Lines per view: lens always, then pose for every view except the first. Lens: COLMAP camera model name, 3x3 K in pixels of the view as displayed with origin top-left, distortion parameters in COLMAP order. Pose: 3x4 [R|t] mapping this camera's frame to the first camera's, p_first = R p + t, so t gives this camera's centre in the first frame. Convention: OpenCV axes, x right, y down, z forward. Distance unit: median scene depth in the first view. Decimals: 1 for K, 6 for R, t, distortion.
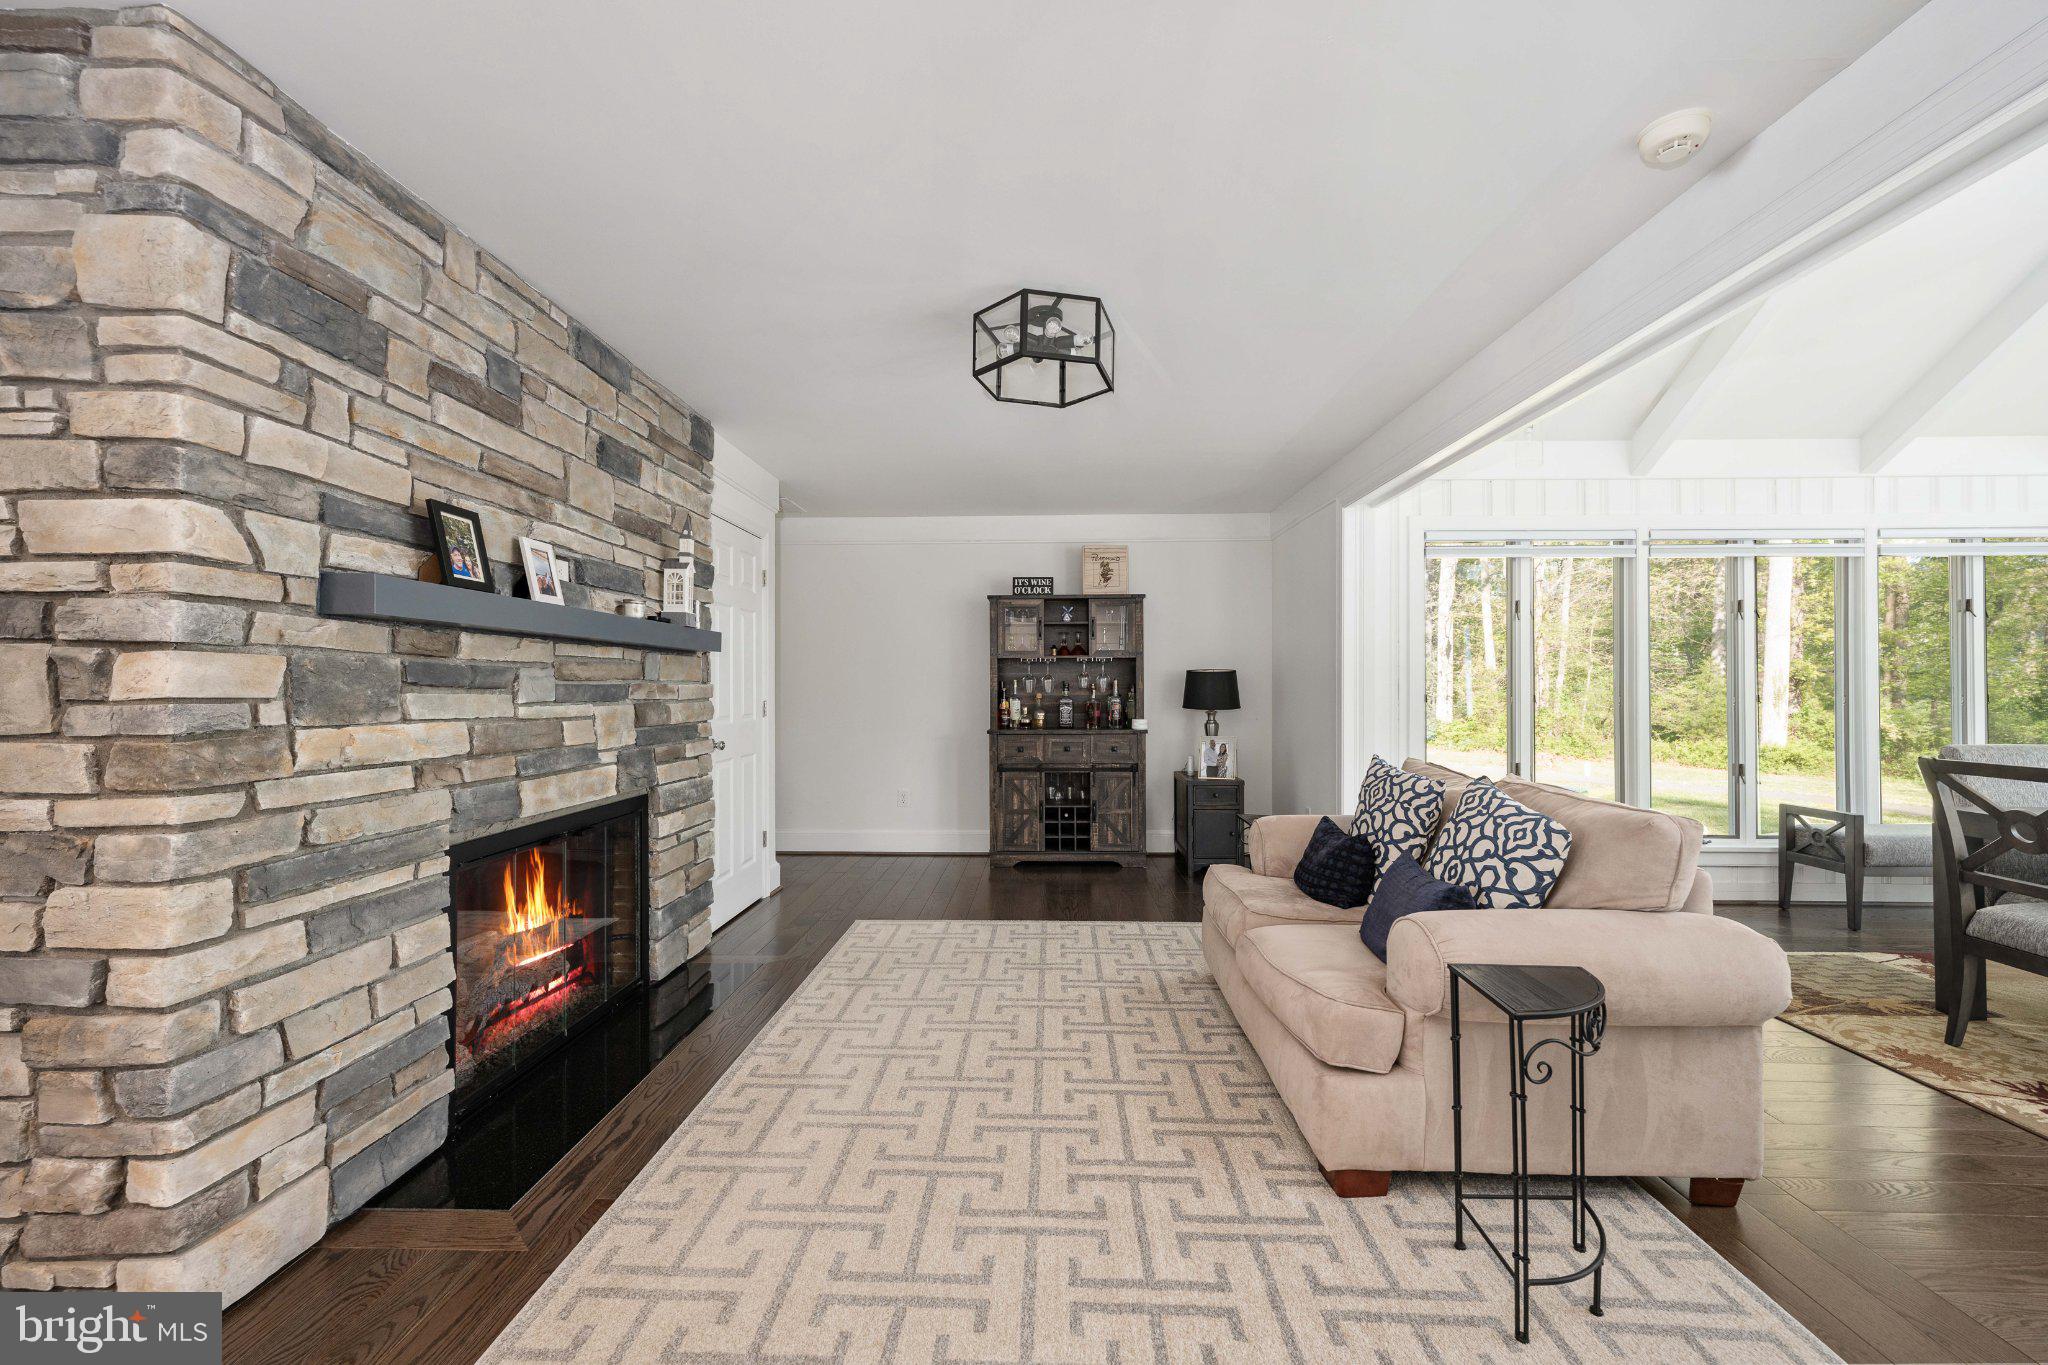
lens RADIAL K [[824.0, 0, 1017.4], [0, 824.0, 676.1], [0, 0, 1]] dist [0.000252, -0.000155]
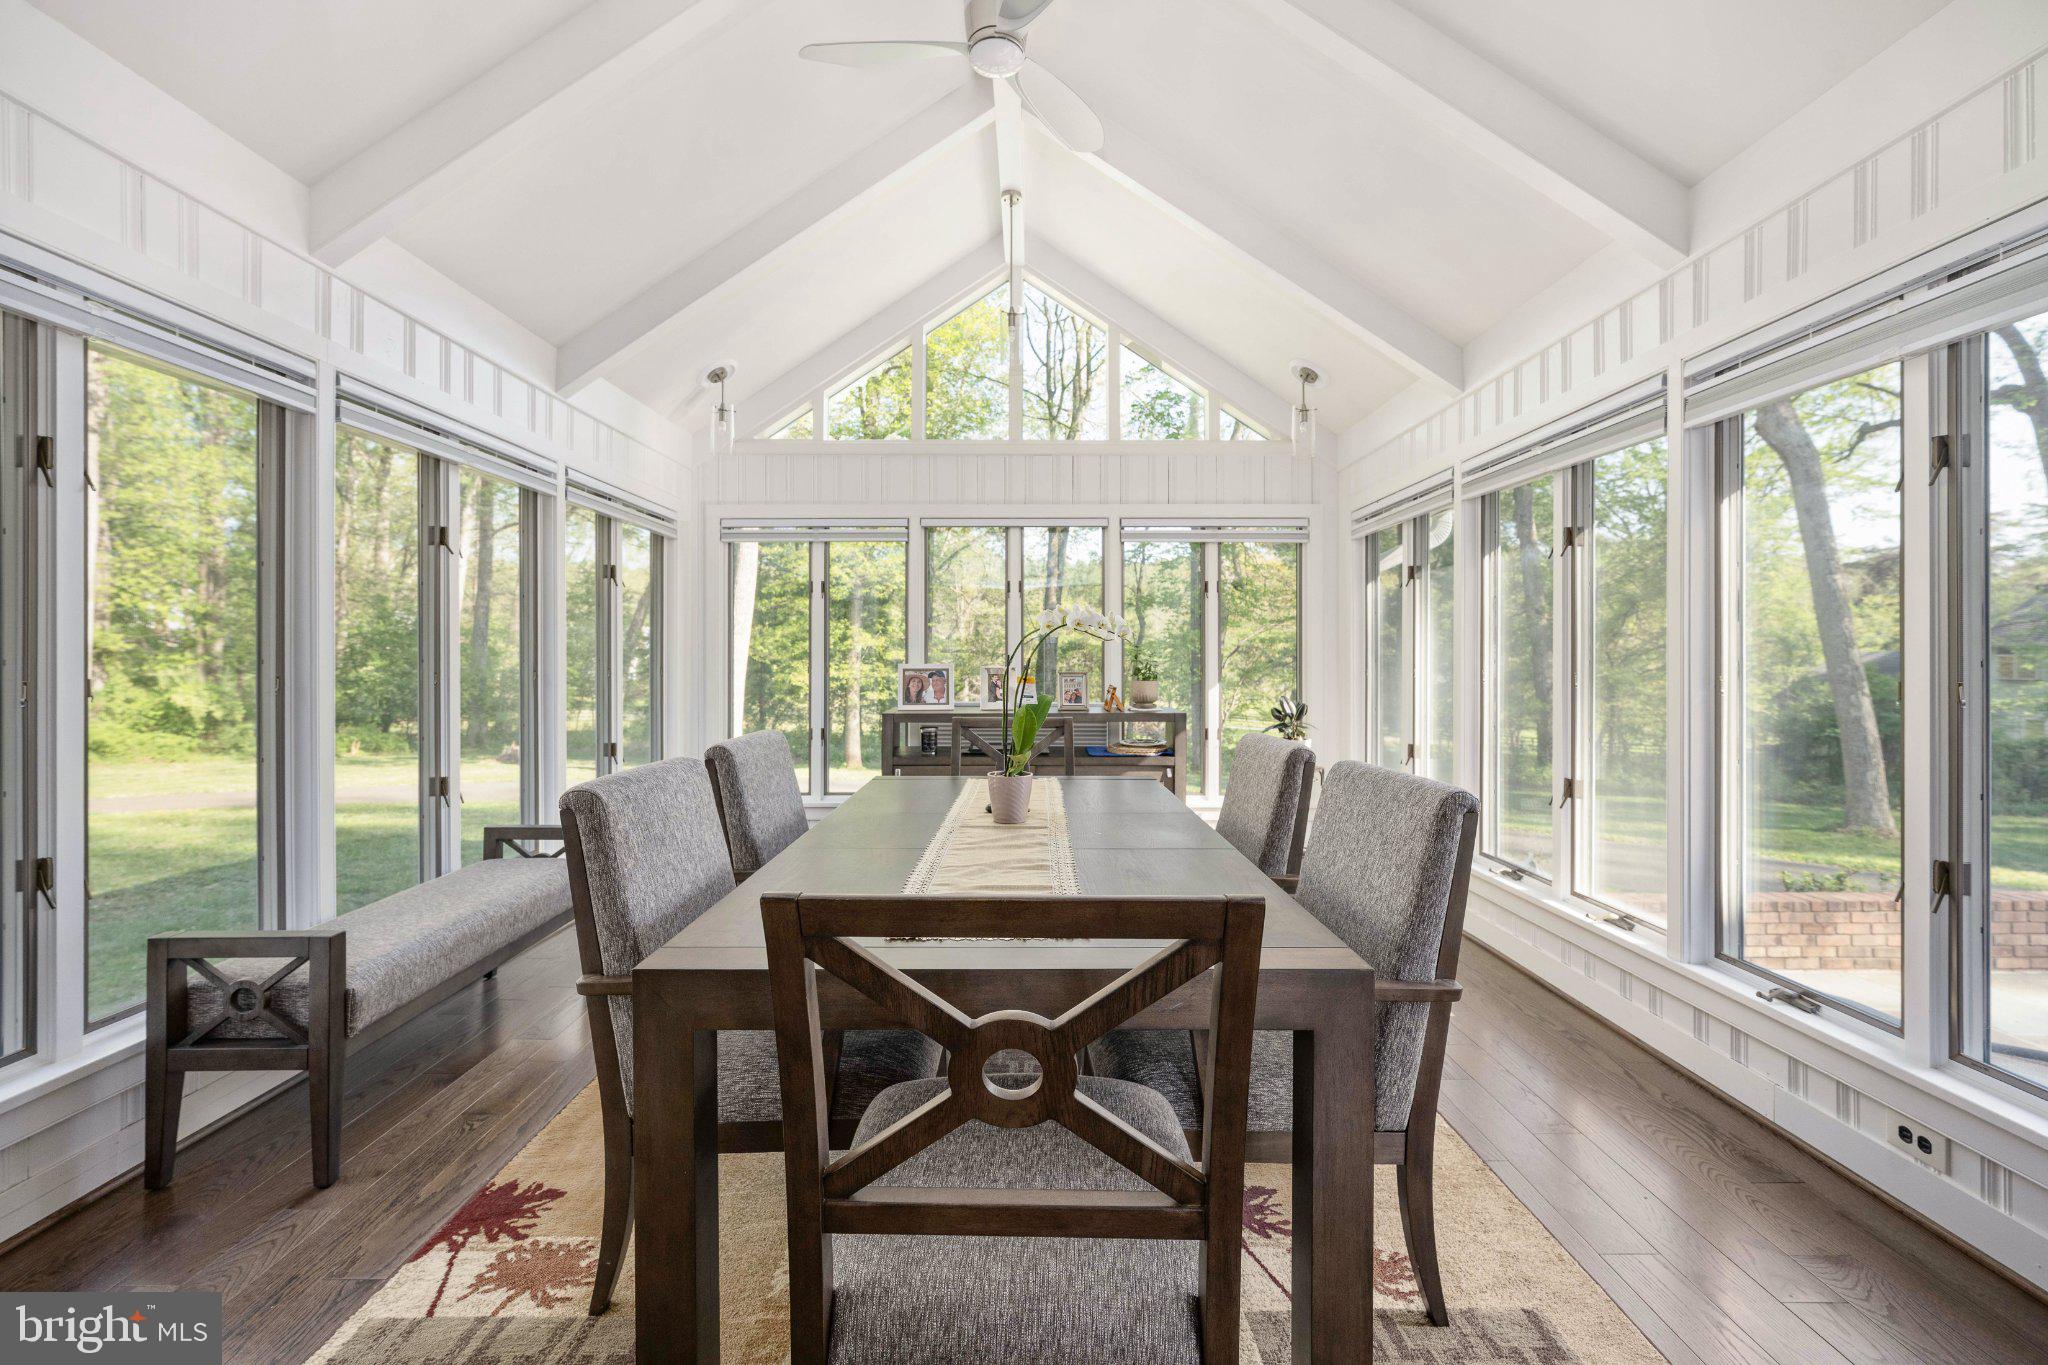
lens RADIAL K [[824.0, 0, 1017.4], [0, 824.0, 676.1], [0, 0, 1]] dist [0.000252, -0.000155]
pose [[-0.029969, -0.014356, 0.999448, 0.412072], [-0.017672, 0.999748, 0.013830, 0.005679], [-0.999395, -0.017247, -0.030215, 0.478350]]
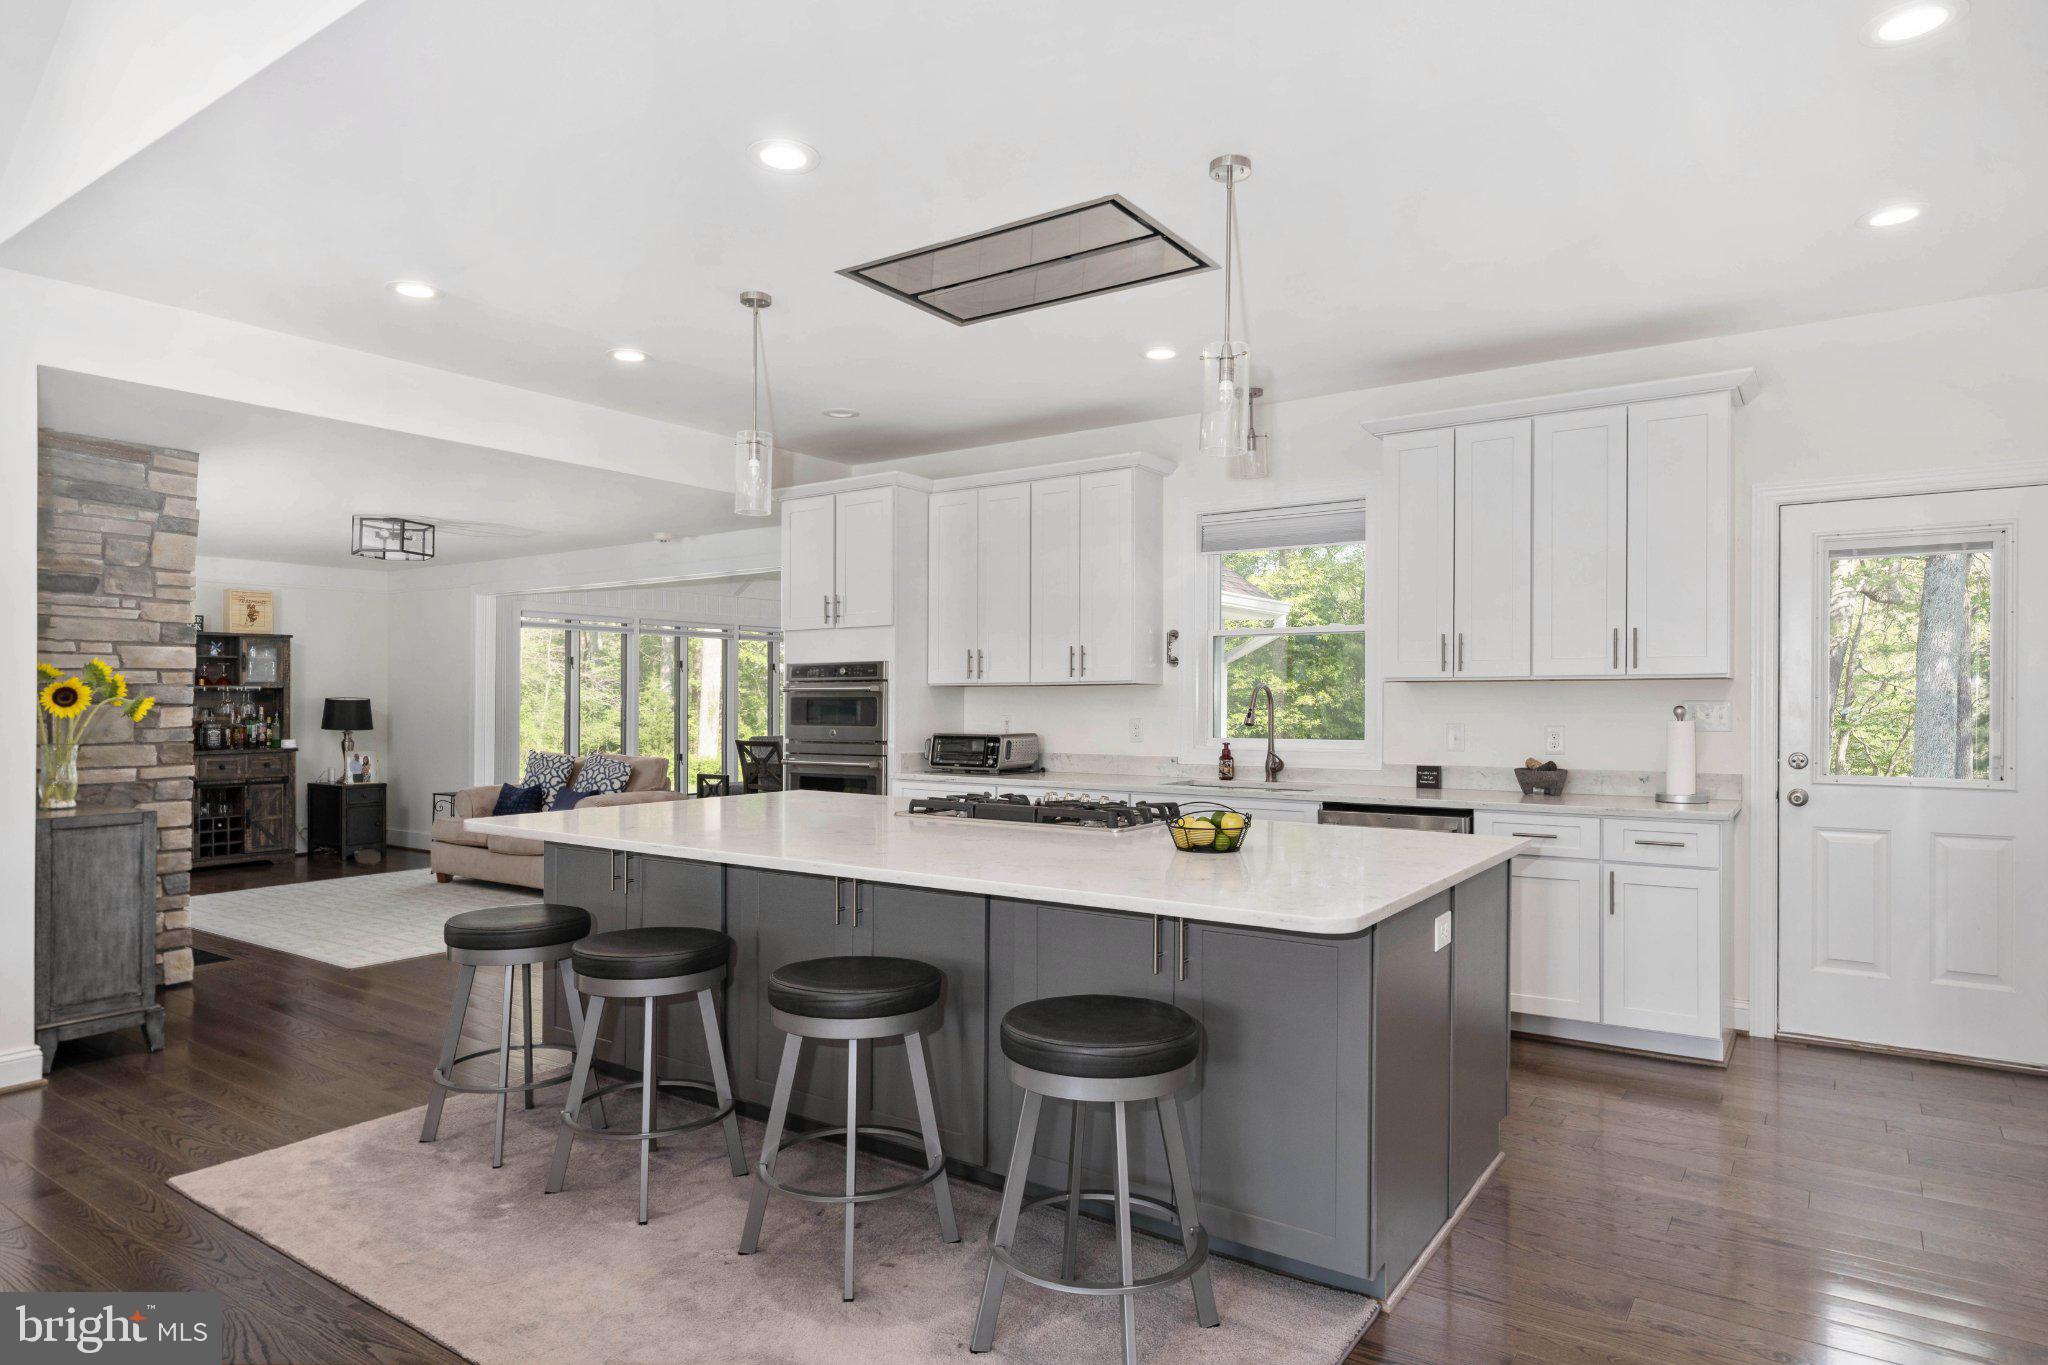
lens RADIAL K [[1182.5, 0, 1026.1], [0, 1182.5, 705.0], [0, 0, 1]] dist [-0.004950, -0.000996]
pose [[0.540044, -0.003929, 0.841628, -0.754273], [-0.010401, 0.999882, 0.011342, -0.029631], [-0.841572, -0.014879, 0.539939, -0.872300]]
